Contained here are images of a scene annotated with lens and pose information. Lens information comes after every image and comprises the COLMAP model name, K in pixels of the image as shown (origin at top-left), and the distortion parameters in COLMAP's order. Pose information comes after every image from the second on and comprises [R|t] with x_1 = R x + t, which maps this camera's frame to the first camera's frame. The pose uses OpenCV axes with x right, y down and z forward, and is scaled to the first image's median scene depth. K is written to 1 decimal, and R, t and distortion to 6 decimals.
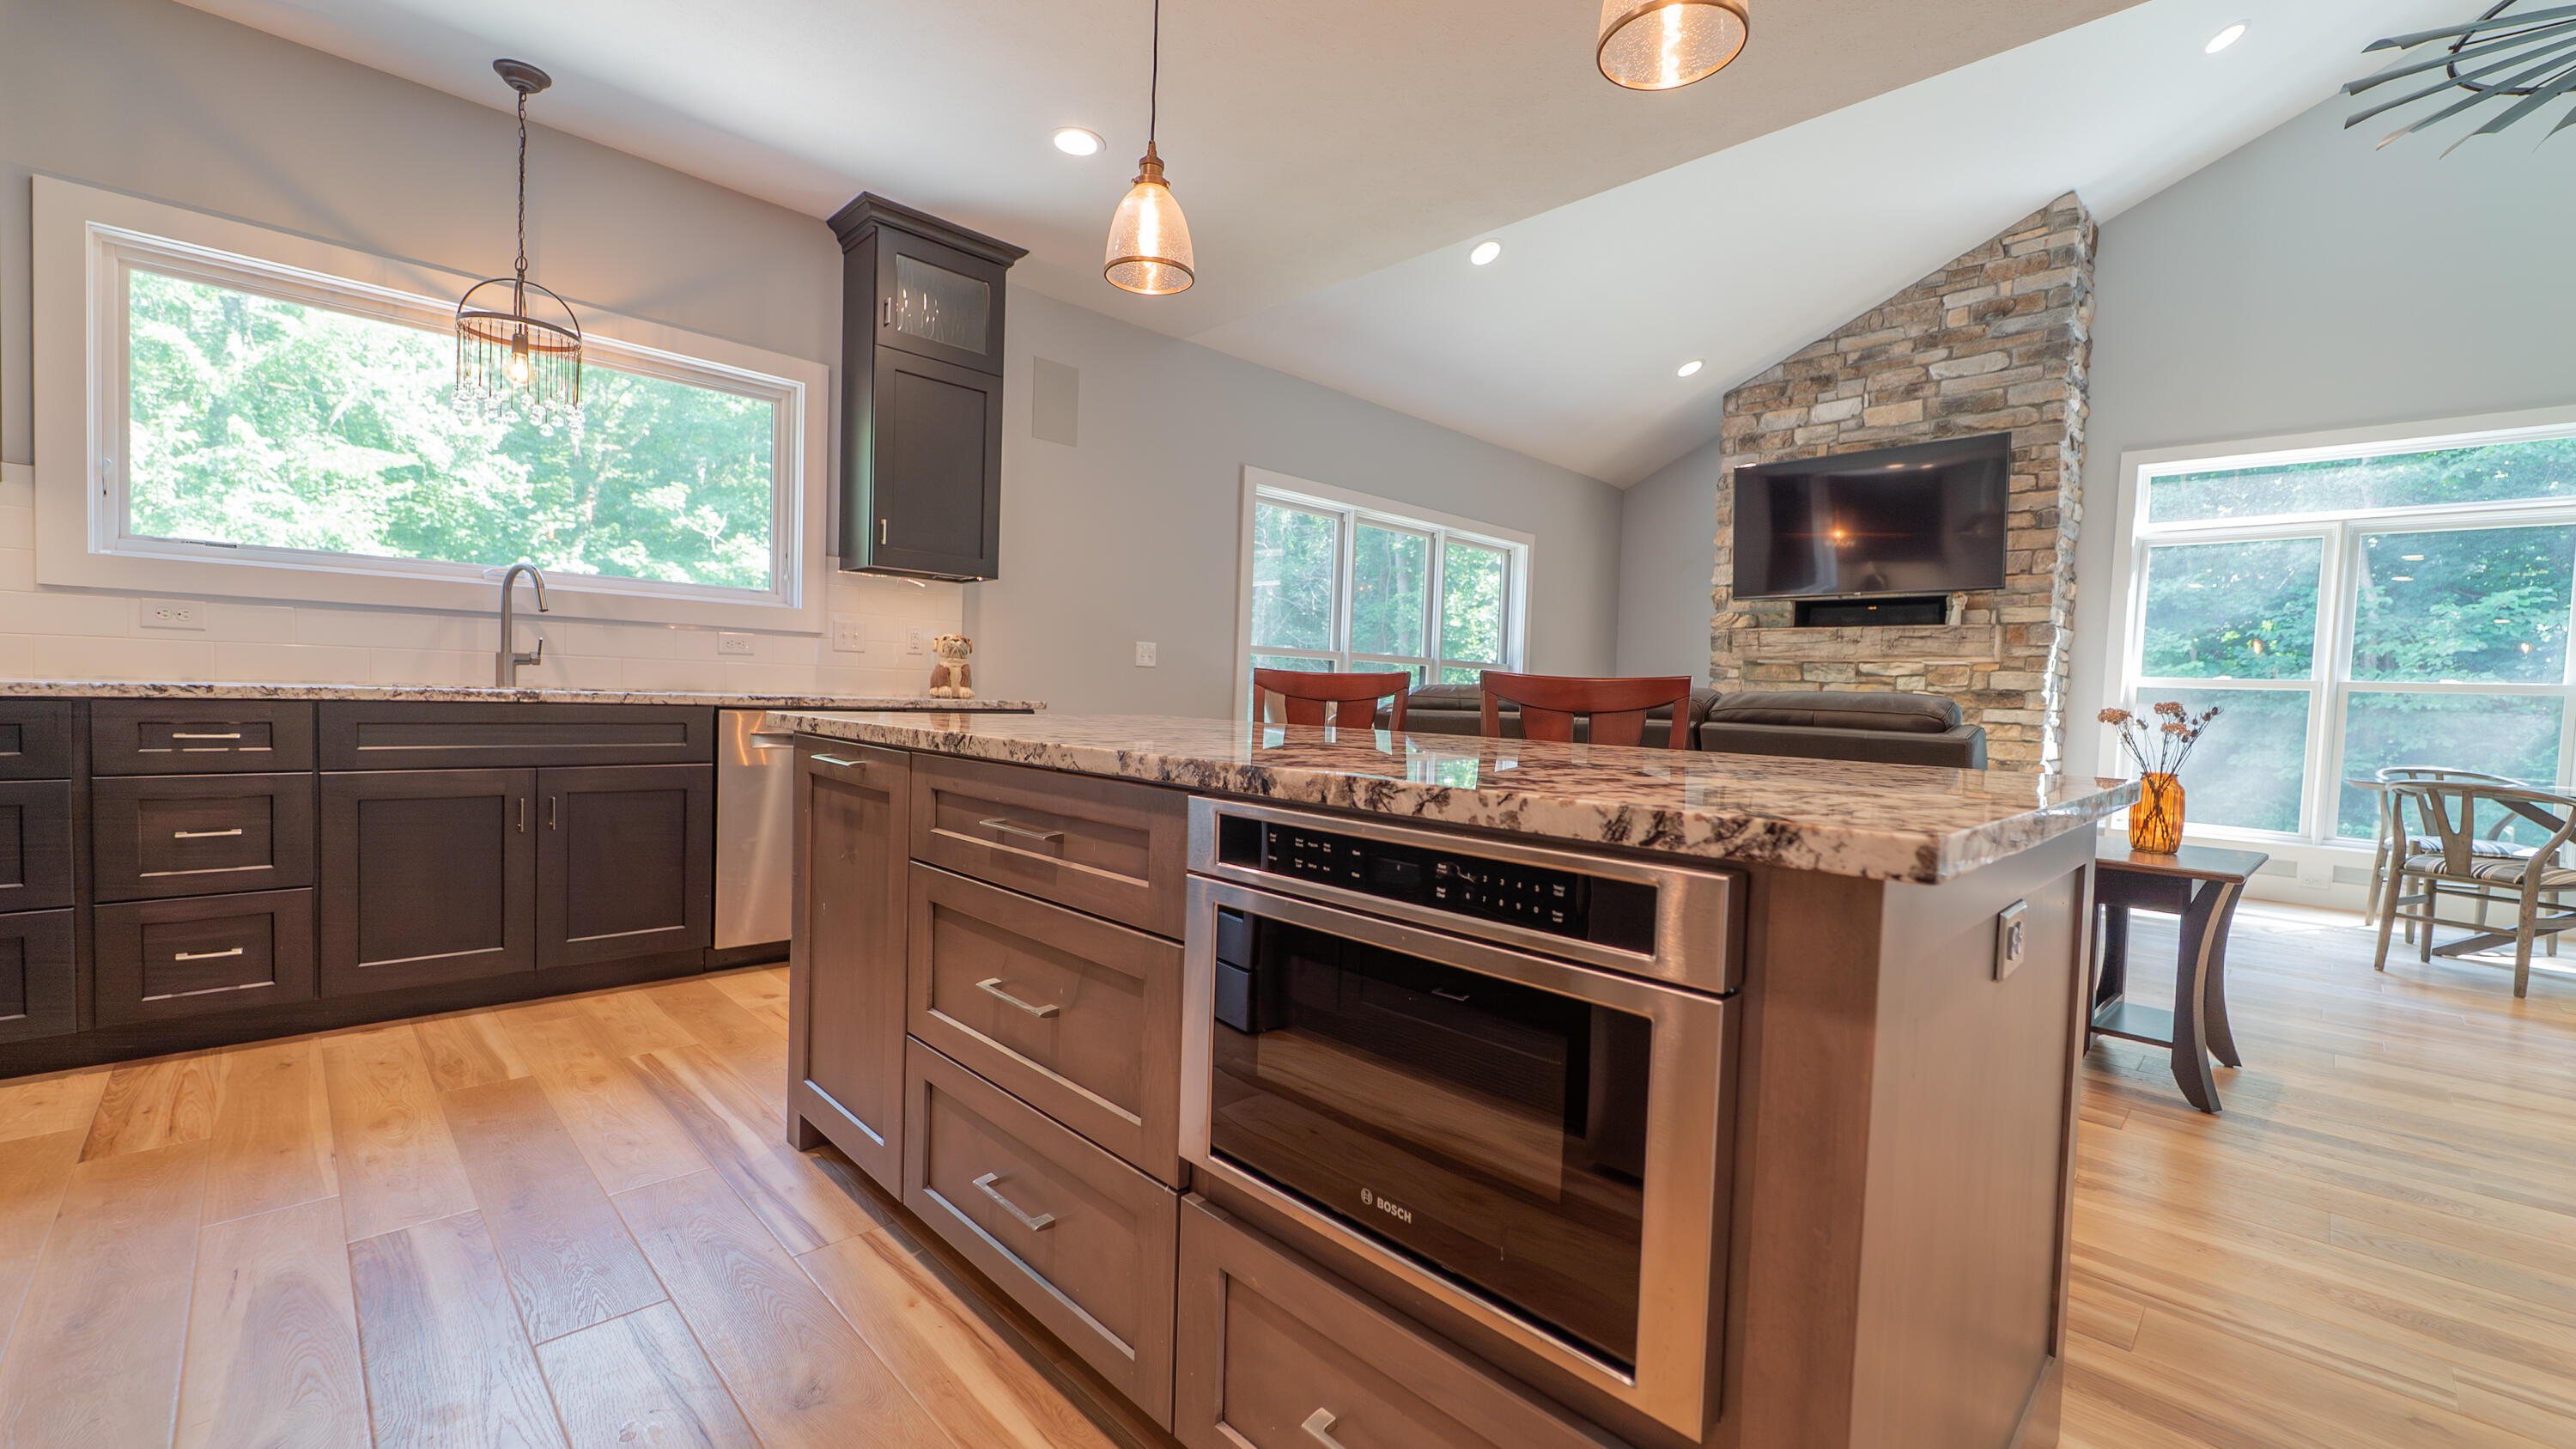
lens RADIAL K [[1028.2, 0, 1295.0], [0, 1028.2, 732.5], [0, 0, 1]] dist [0.000667, 0.000218]
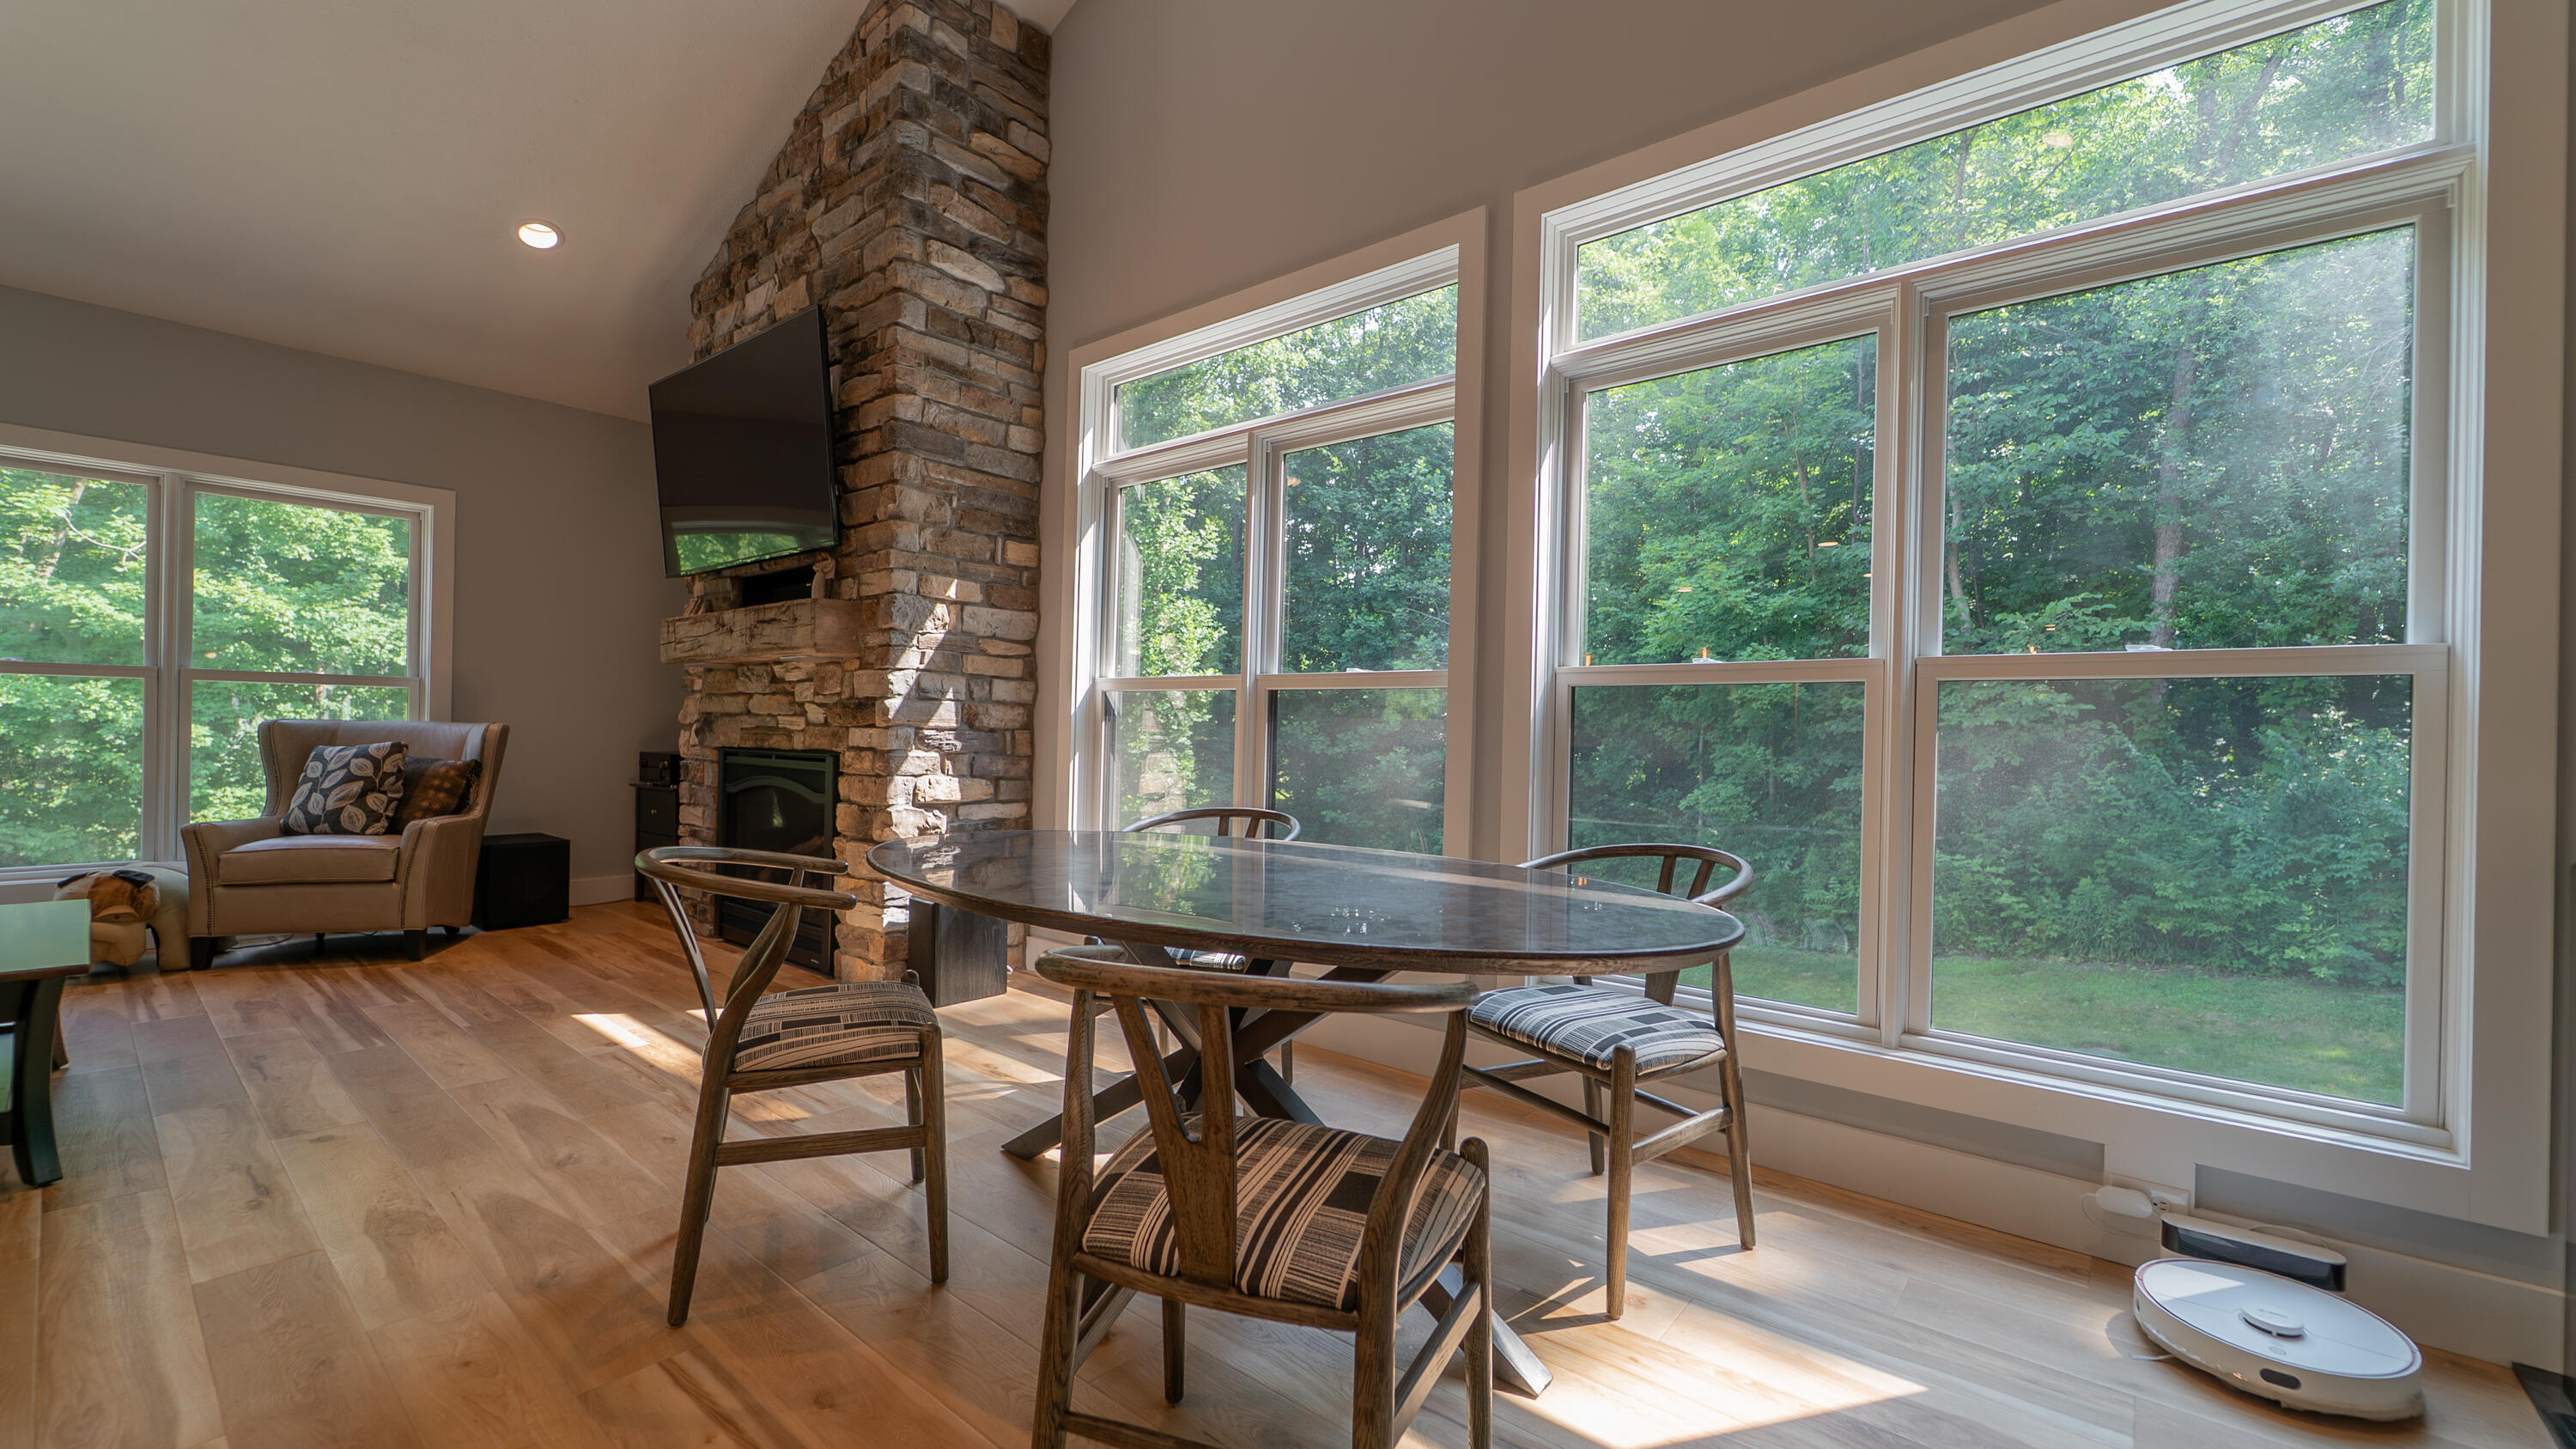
lens RADIAL K [[1031.2, 0, 1278.0], [0, 1031.2, 706.2], [0, 0, 1]] dist [-0.001339, -0.000168]
pose [[0.995530, -0.021521, 0.091959, 0.859683], [0.024807, 0.999089, -0.034734, -0.006786], [-0.091127, 0.036860, 0.995157, 0.307632]]
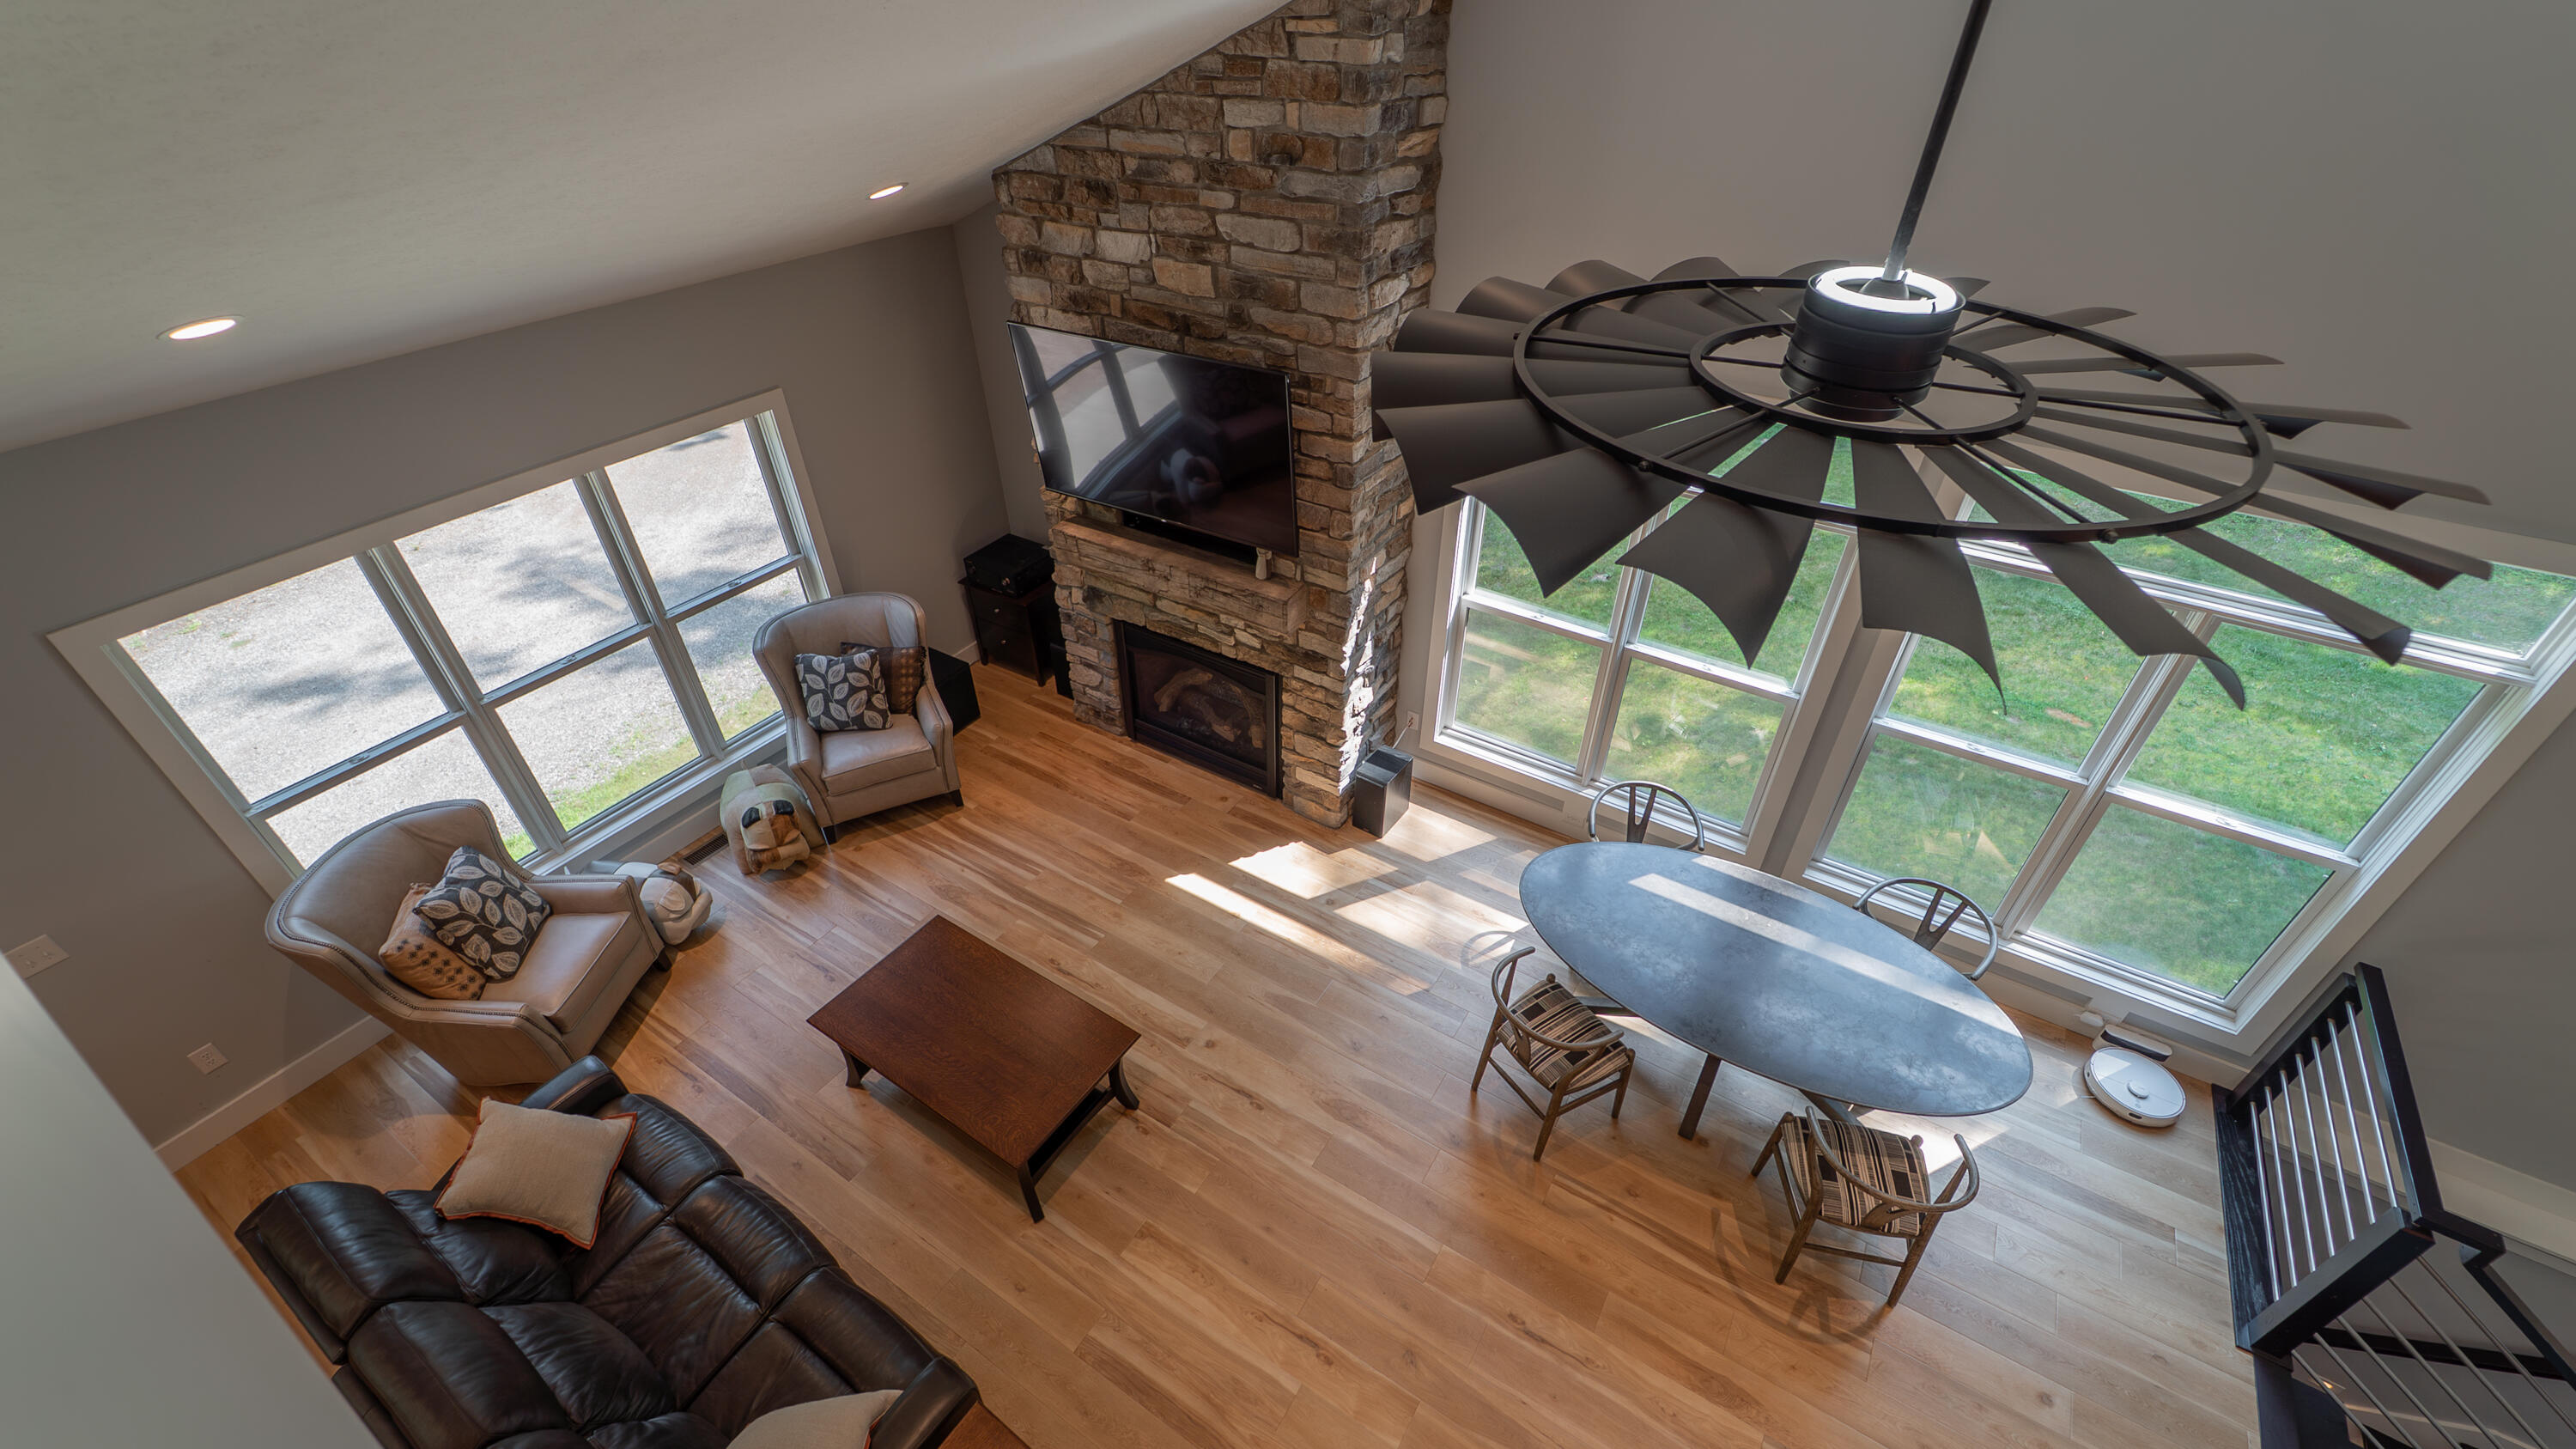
lens RADIAL K [[1028.2, 0, 1295.0], [0, 1028.2, 732.5], [0, 0, 1]] dist [0.000667, 0.000218]
pose [[0.974402, -0.163541, 0.154254, 0.511269], [0.042370, 0.807450, 0.588412, -0.479924], [-0.220782, -0.566814, 0.793711, 0.262736]]
